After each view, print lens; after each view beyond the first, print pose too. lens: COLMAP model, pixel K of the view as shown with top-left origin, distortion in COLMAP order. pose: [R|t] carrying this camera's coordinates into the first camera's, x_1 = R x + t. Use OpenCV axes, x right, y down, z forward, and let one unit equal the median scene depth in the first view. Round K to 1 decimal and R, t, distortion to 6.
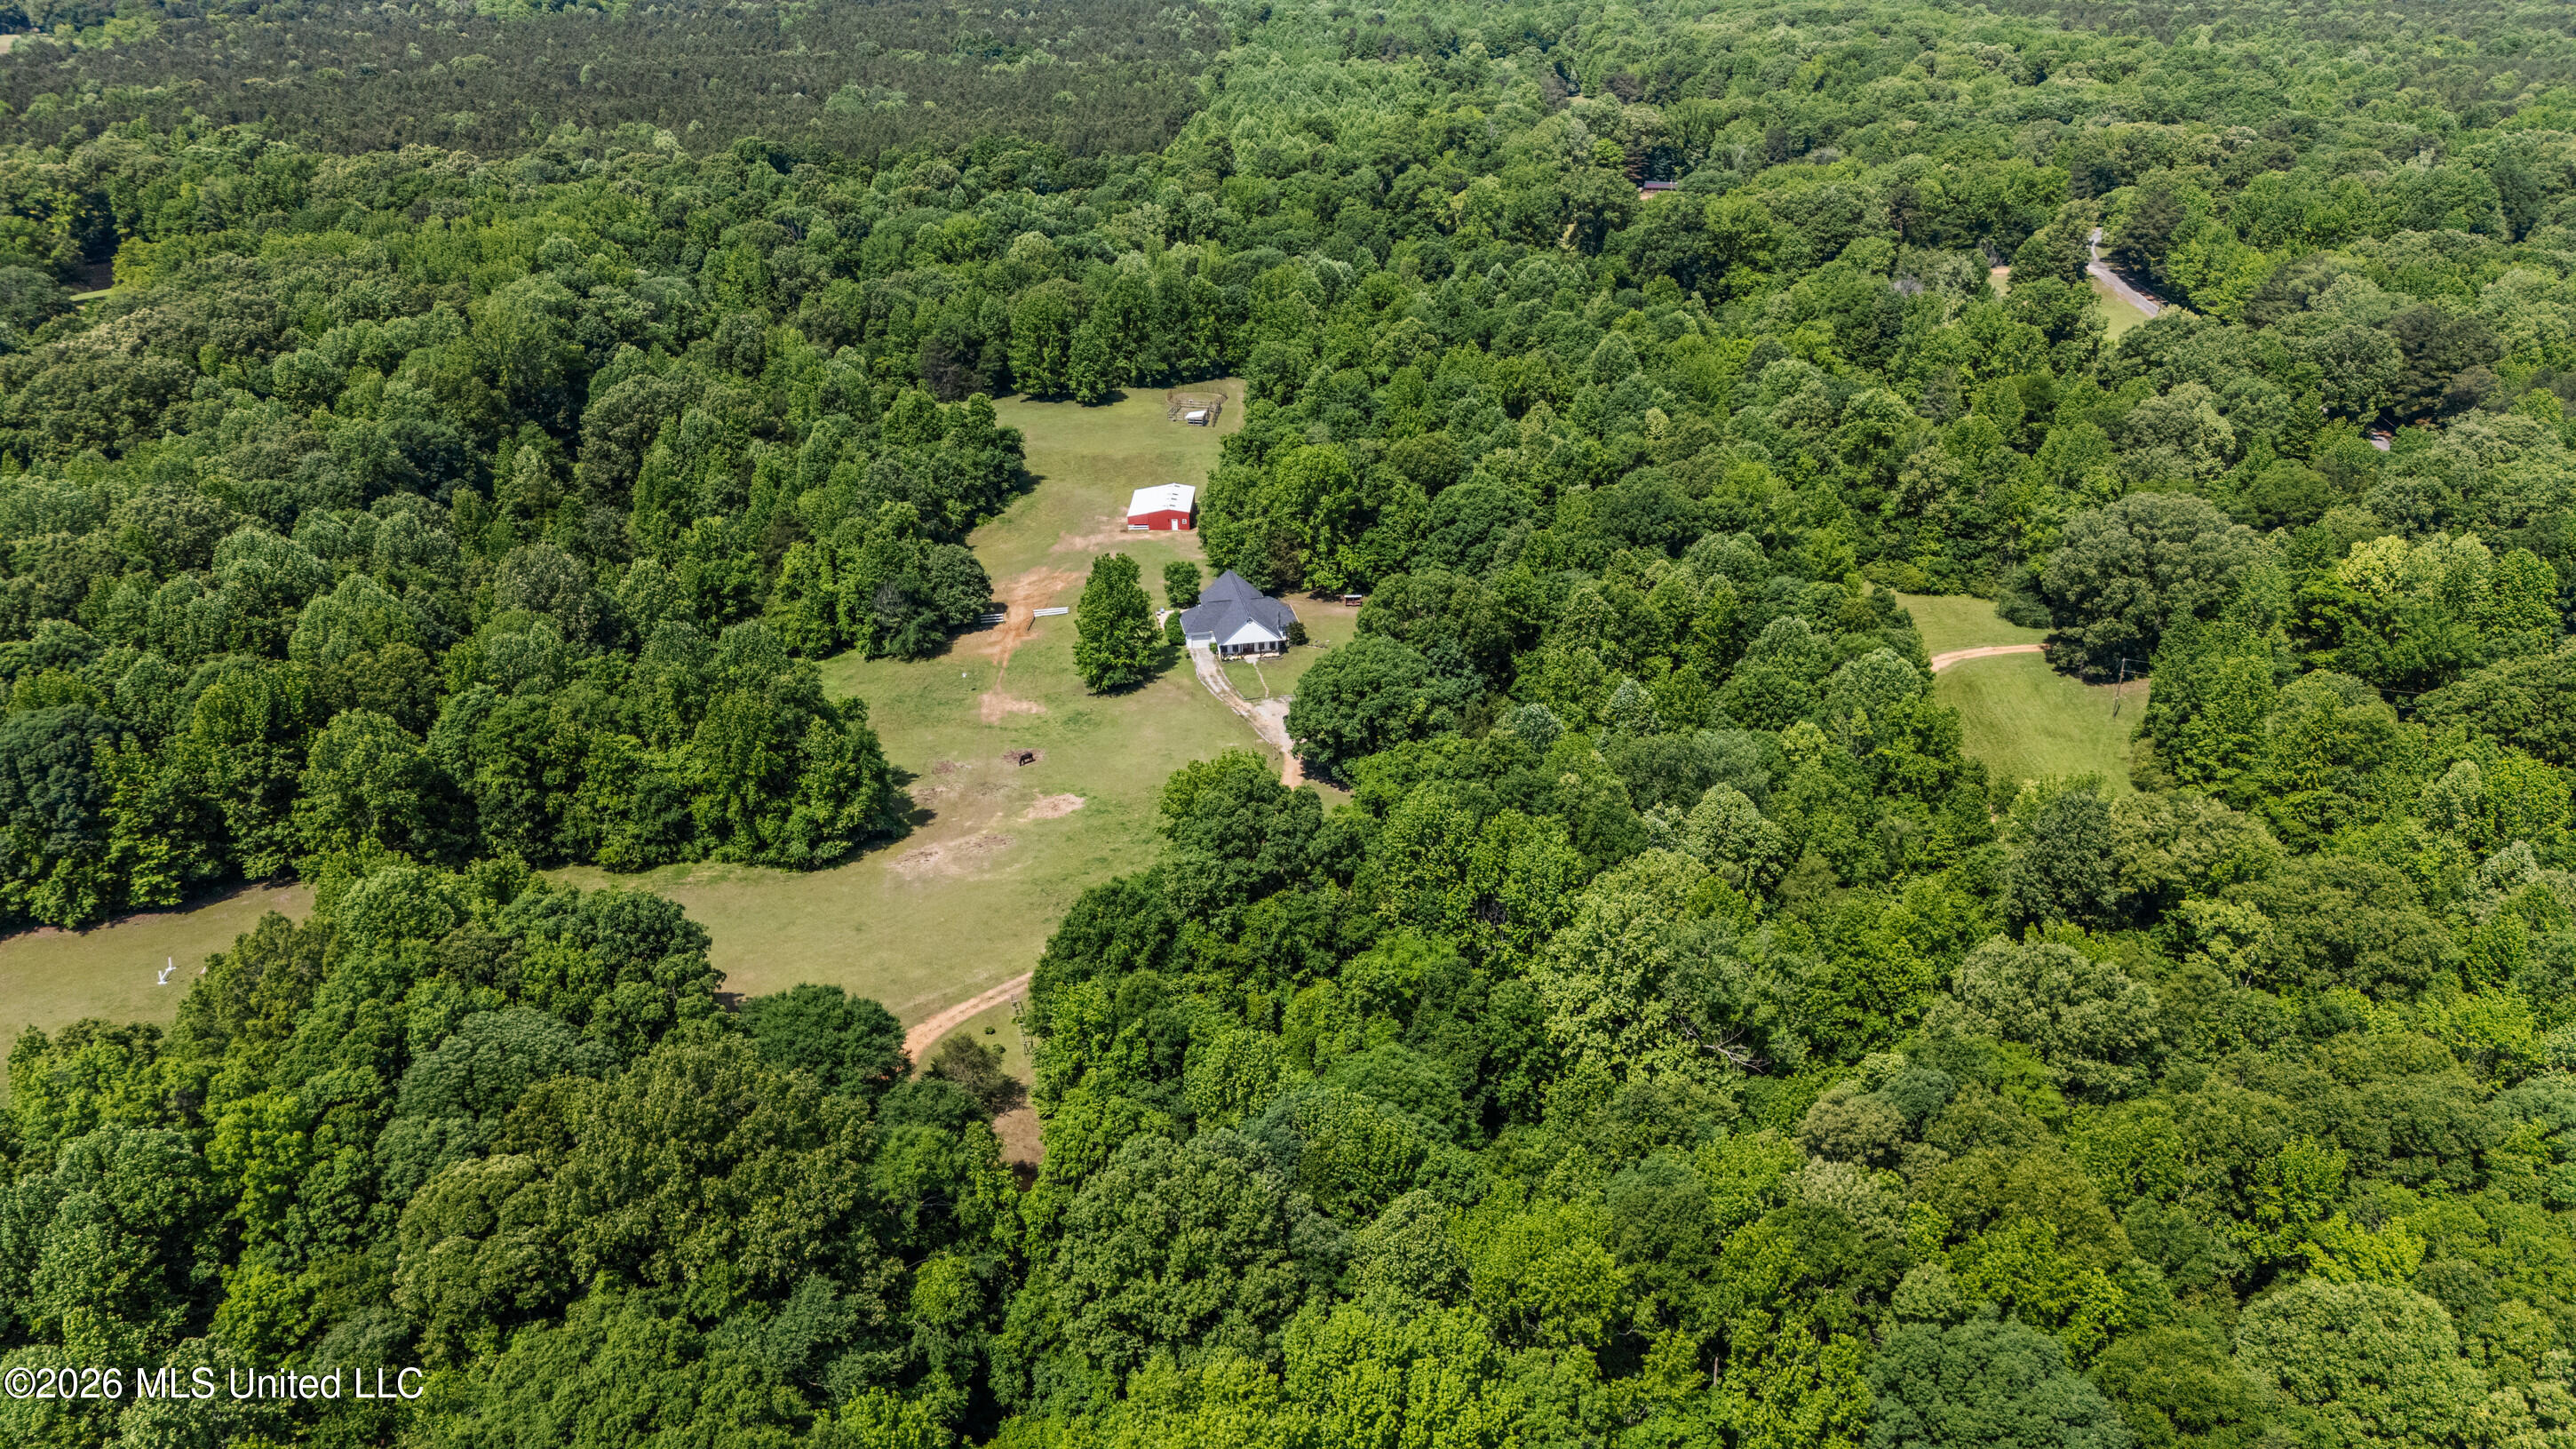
lens RADIAL K [[1895.1, 0, 1282.9], [0, 1895.1, 744.0], [0, 0, 1]] dist [0.052626, -0.019177]
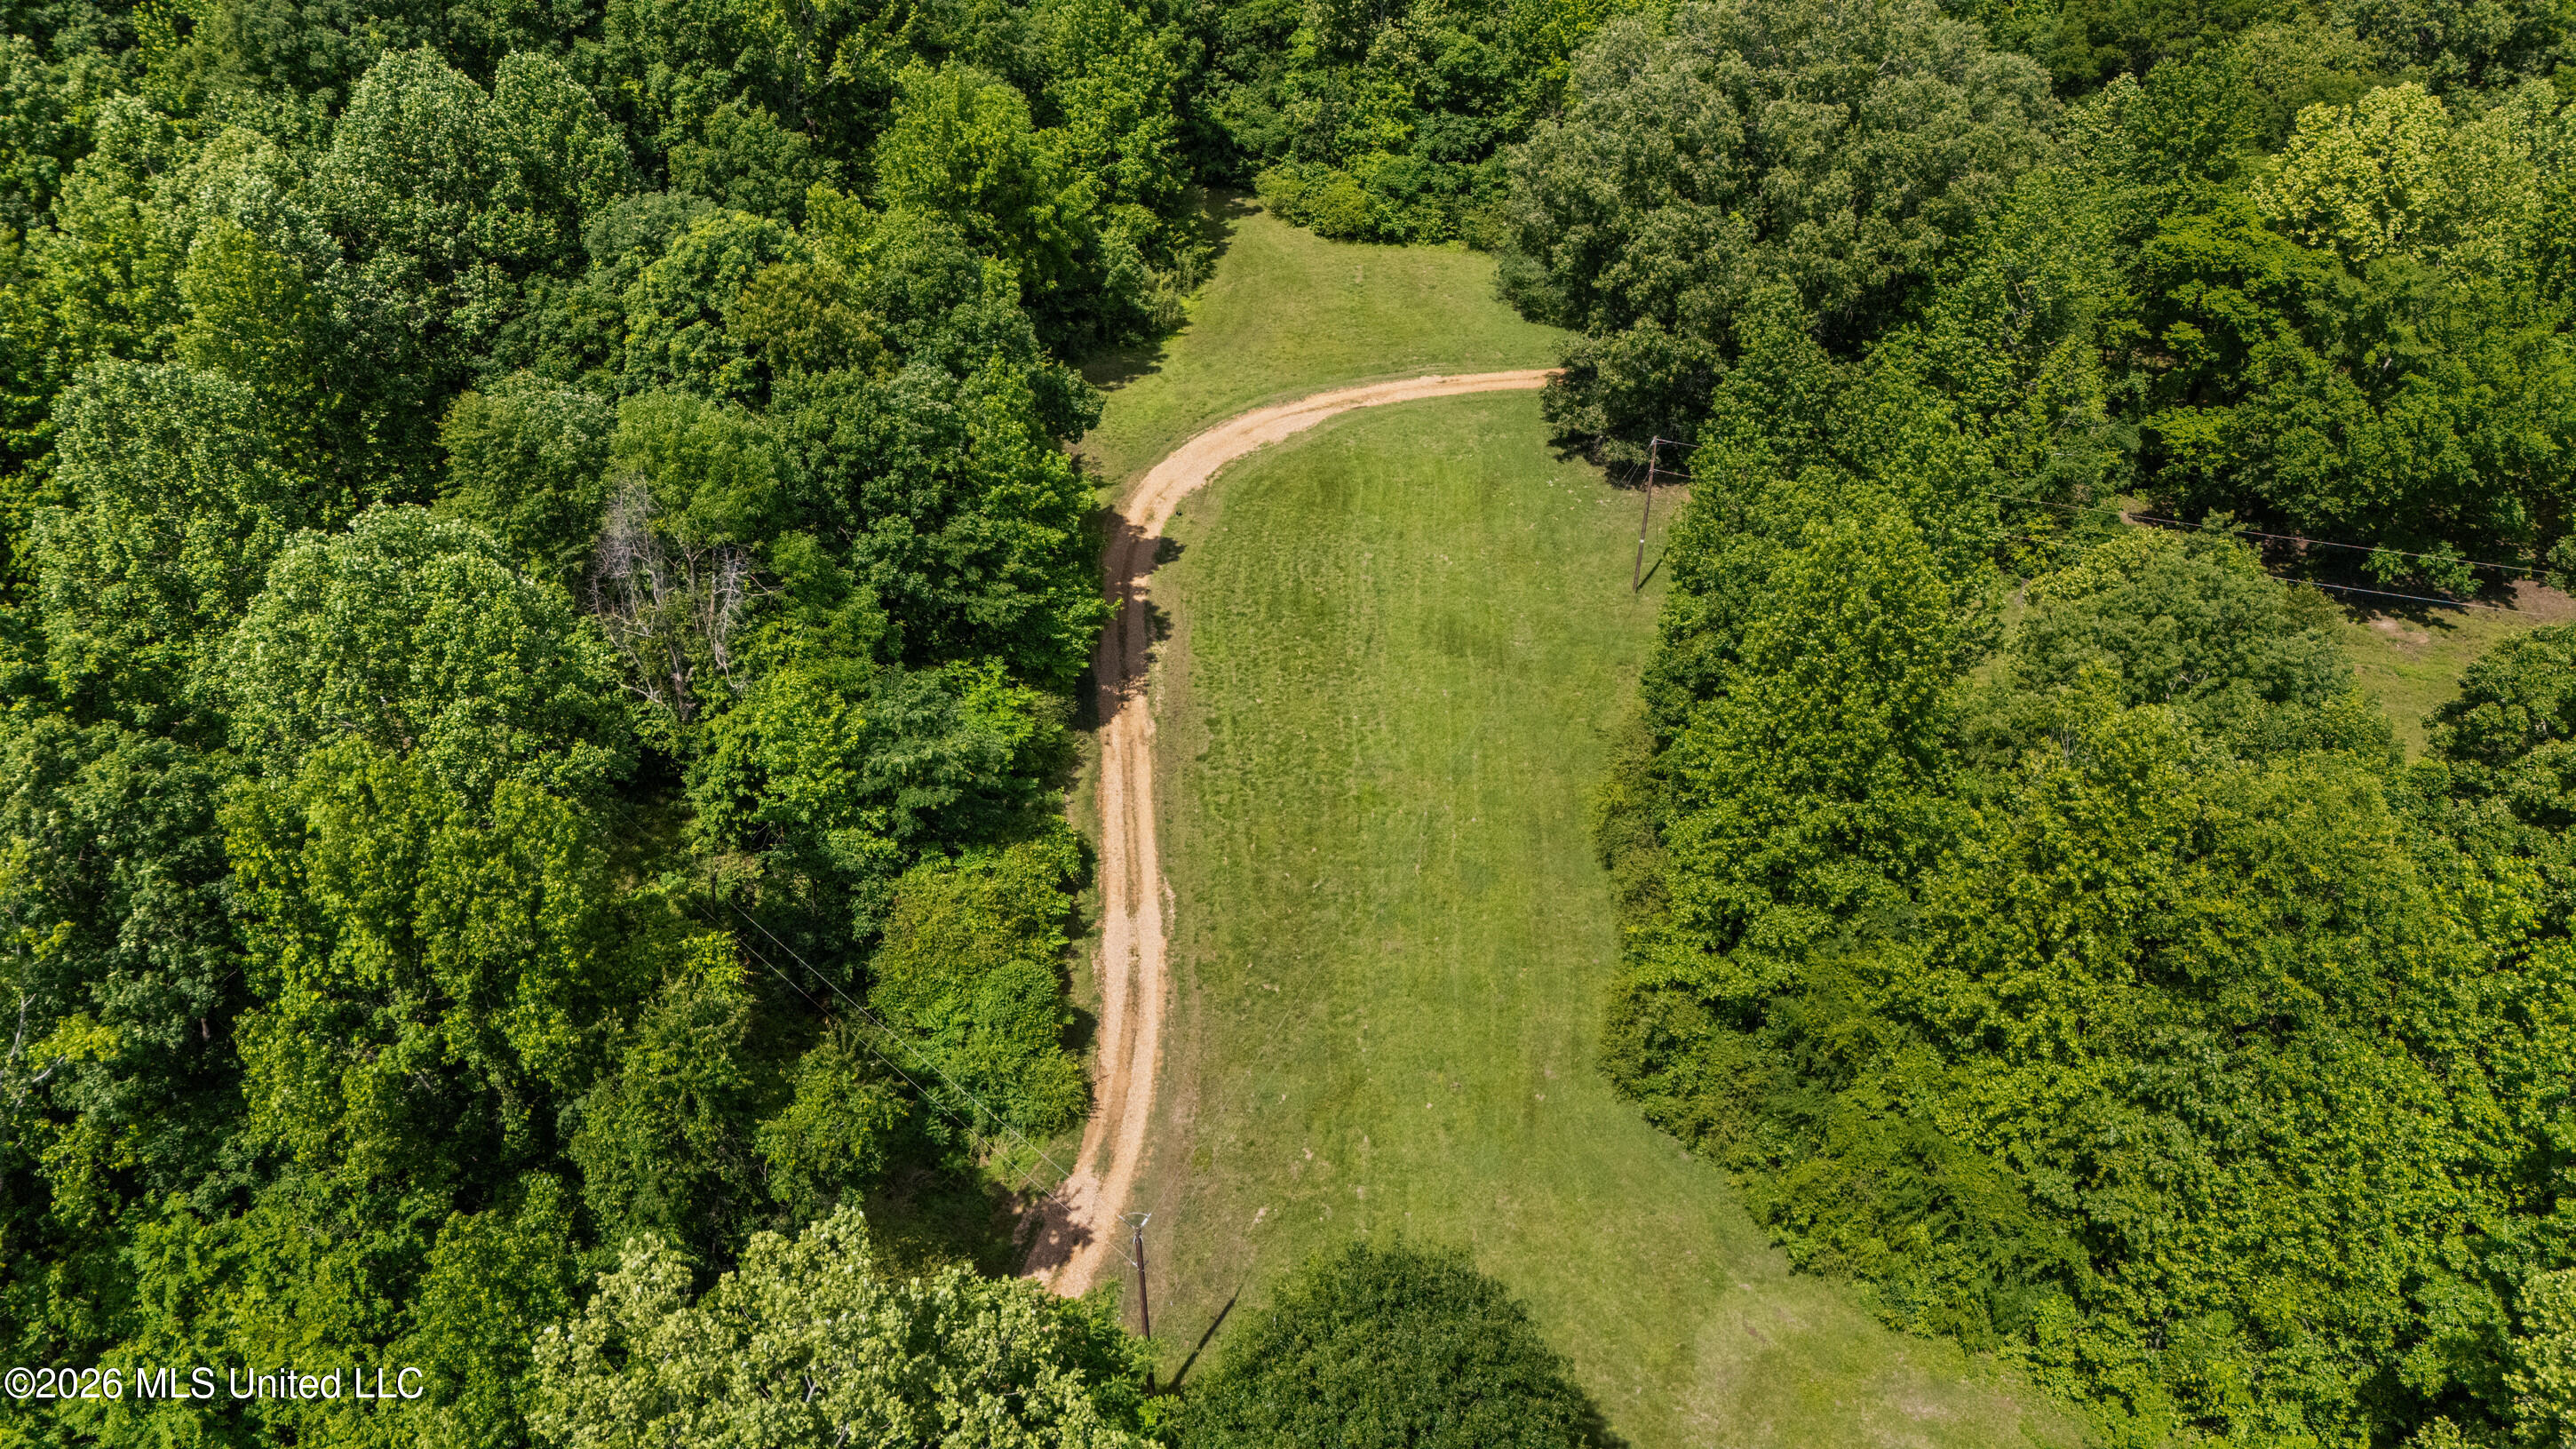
lens RADIAL K [[1895.1, 0, 1293.0], [0, 1895.1, 728.5], [0, 0, 1]] dist [0.052626, -0.019177]
pose [[0.999101, -0.006311, 0.041922, 0.348590], [-0.001456, 0.983164, 0.182719, -0.055152], [-0.042370, -0.182616, 0.982271, 0.626325]]
